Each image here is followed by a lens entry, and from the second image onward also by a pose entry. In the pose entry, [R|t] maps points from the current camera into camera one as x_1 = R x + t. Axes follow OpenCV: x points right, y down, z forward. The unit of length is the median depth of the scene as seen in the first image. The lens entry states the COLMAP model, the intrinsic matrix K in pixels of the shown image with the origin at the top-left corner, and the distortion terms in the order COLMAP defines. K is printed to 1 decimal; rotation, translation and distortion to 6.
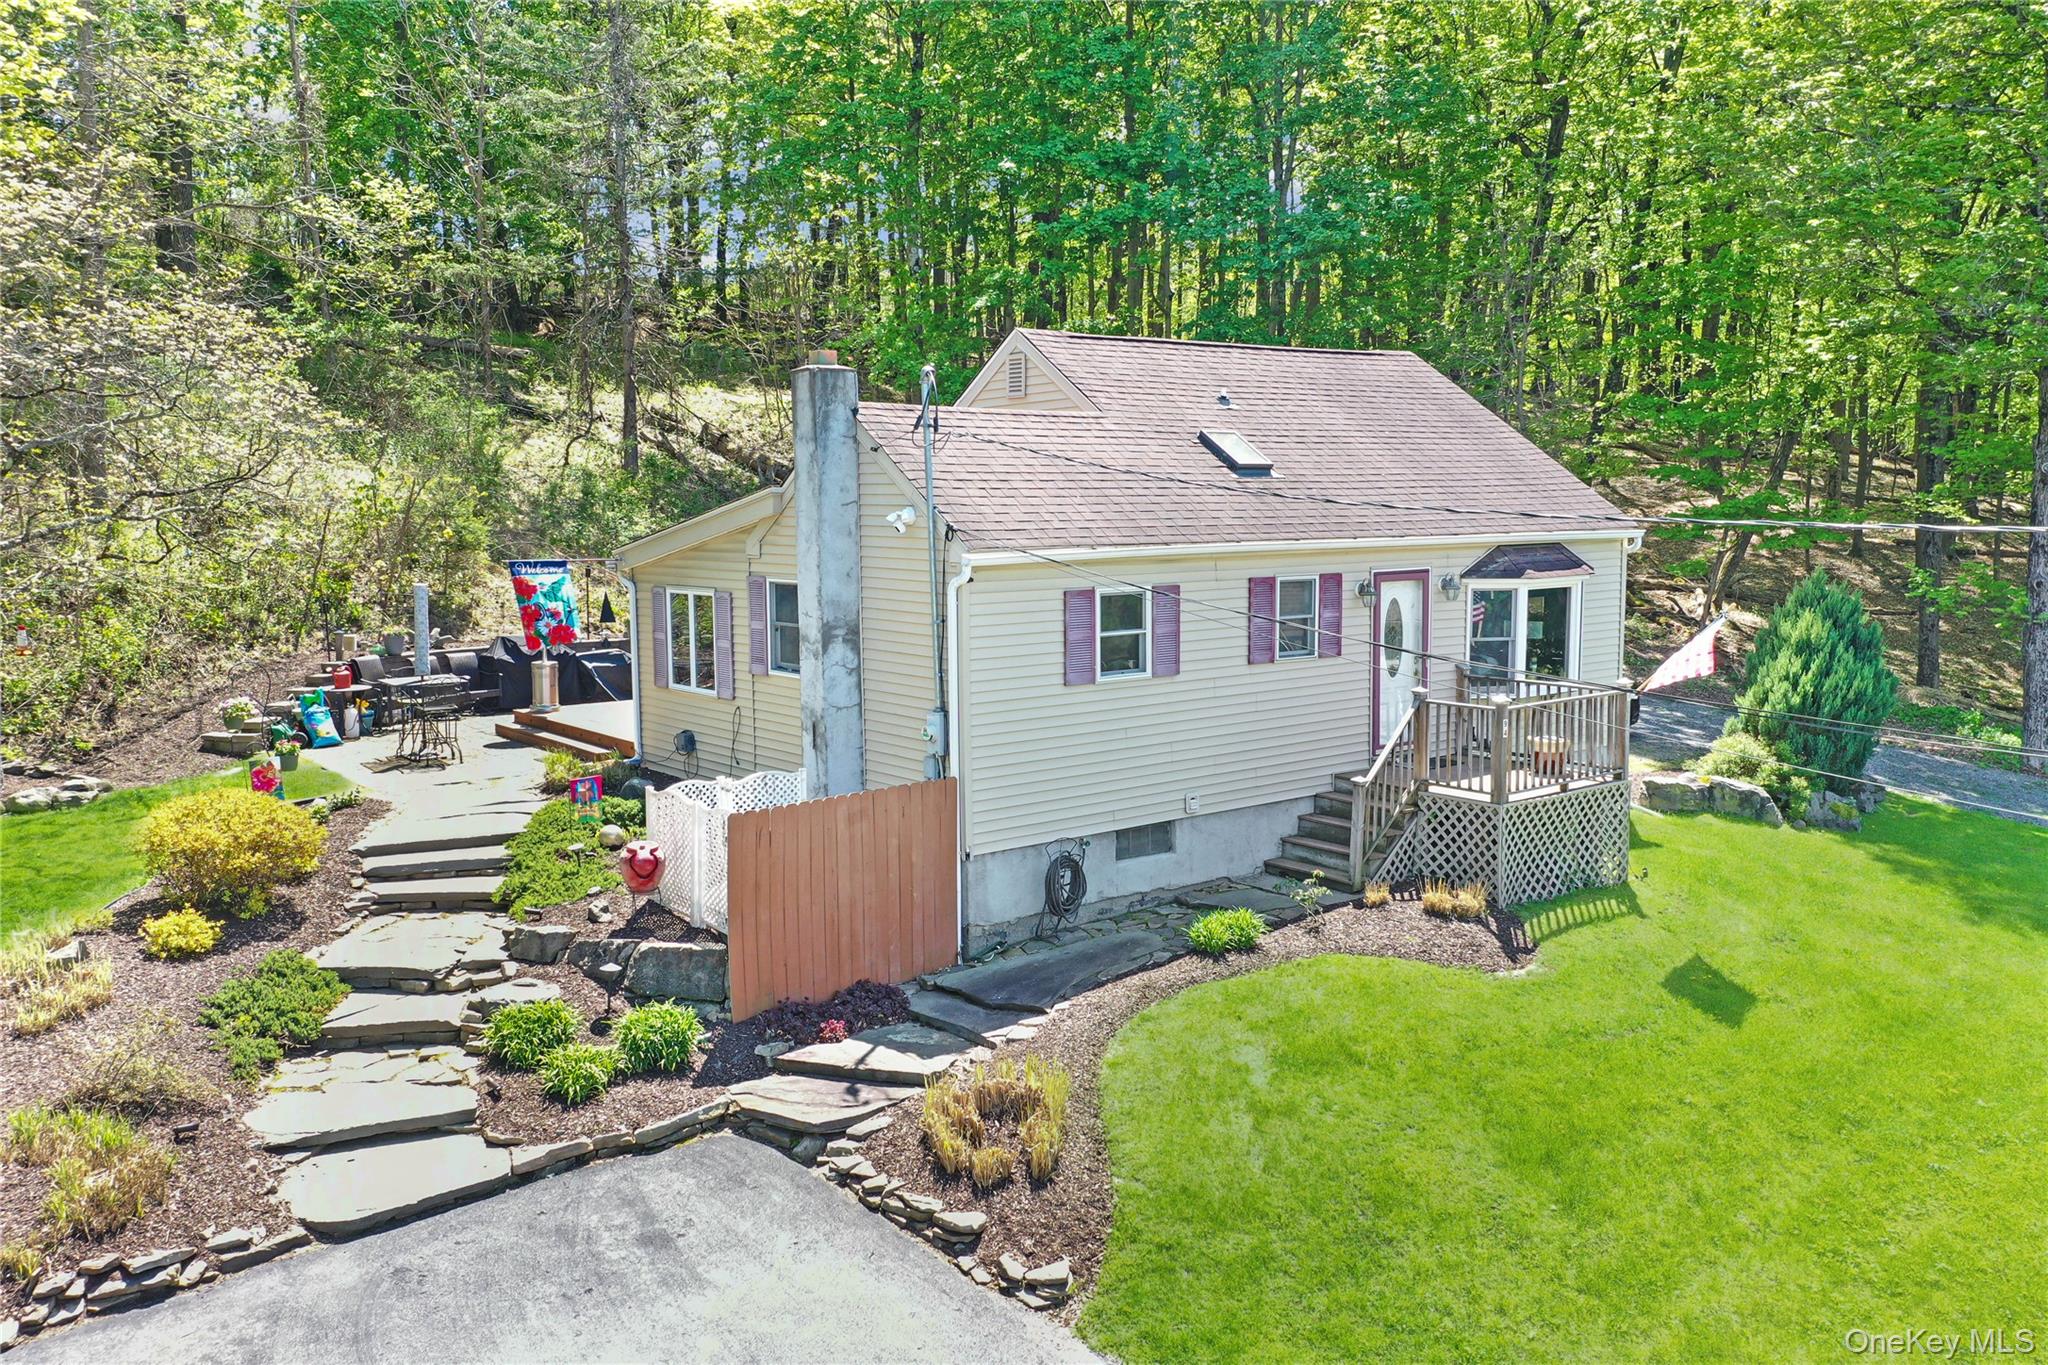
lens RADIAL K [[1613.4, 0, 1016.9], [0, 1613.4, 677.3], [0, 0, 1]] dist [0.008905, -0.003143]
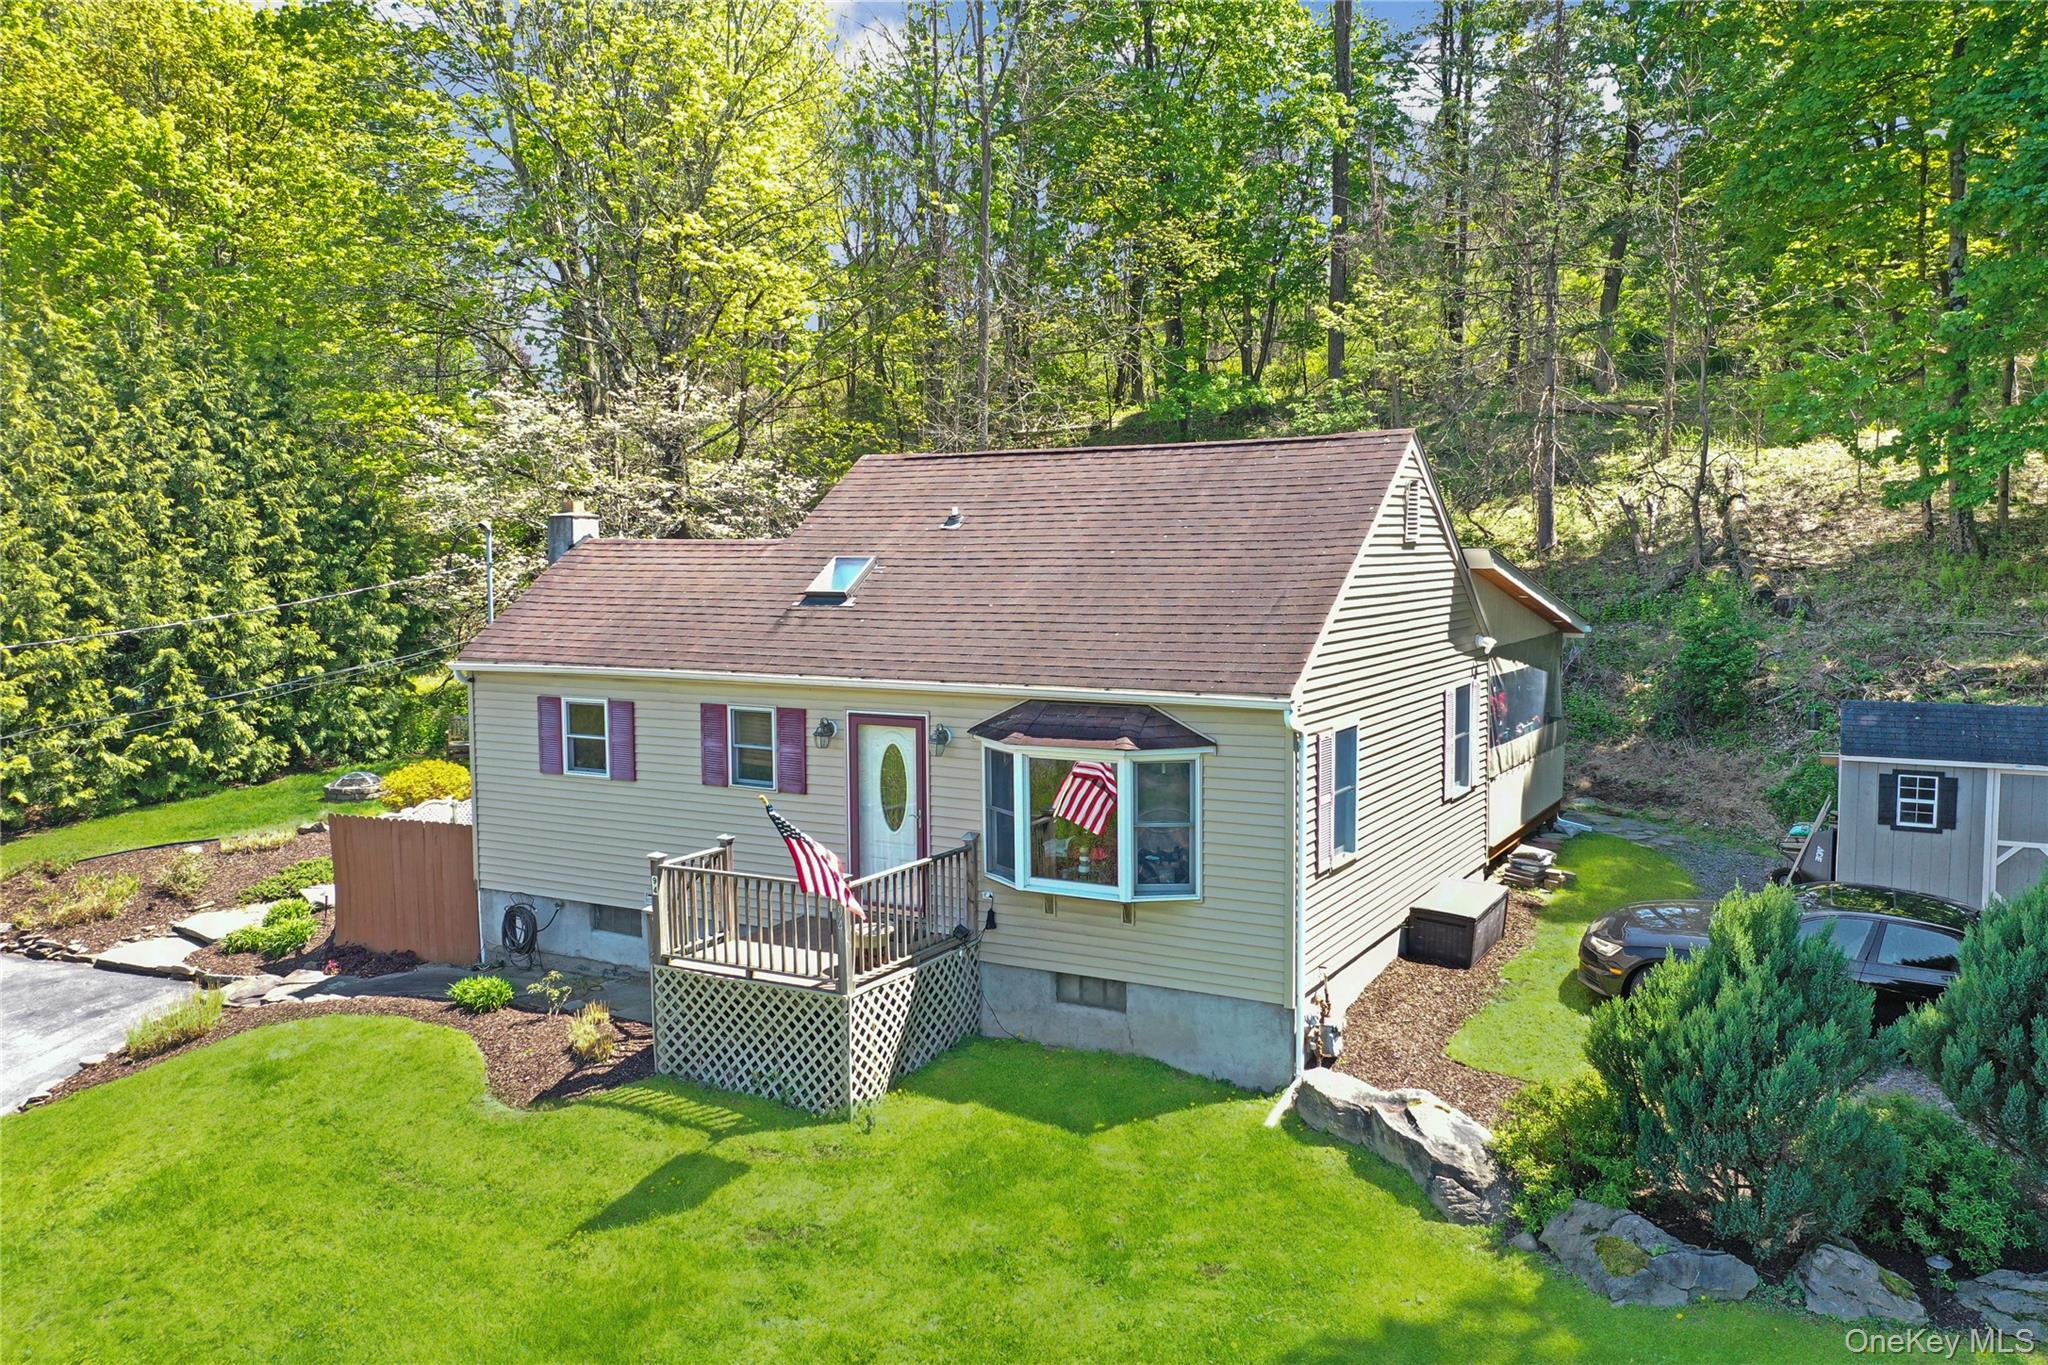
lens RADIAL K [[1613.4, 0, 1026.1], [0, 1613.4, 682.0], [0, 0, 1]] dist [0.008905, -0.003143]
pose [[0.388021, 0.088613, -0.917381, 1.187715], [-0.100132, 0.993529, 0.053615, -0.152605], [0.916195, 0.071055, 0.394383, 0.772344]]
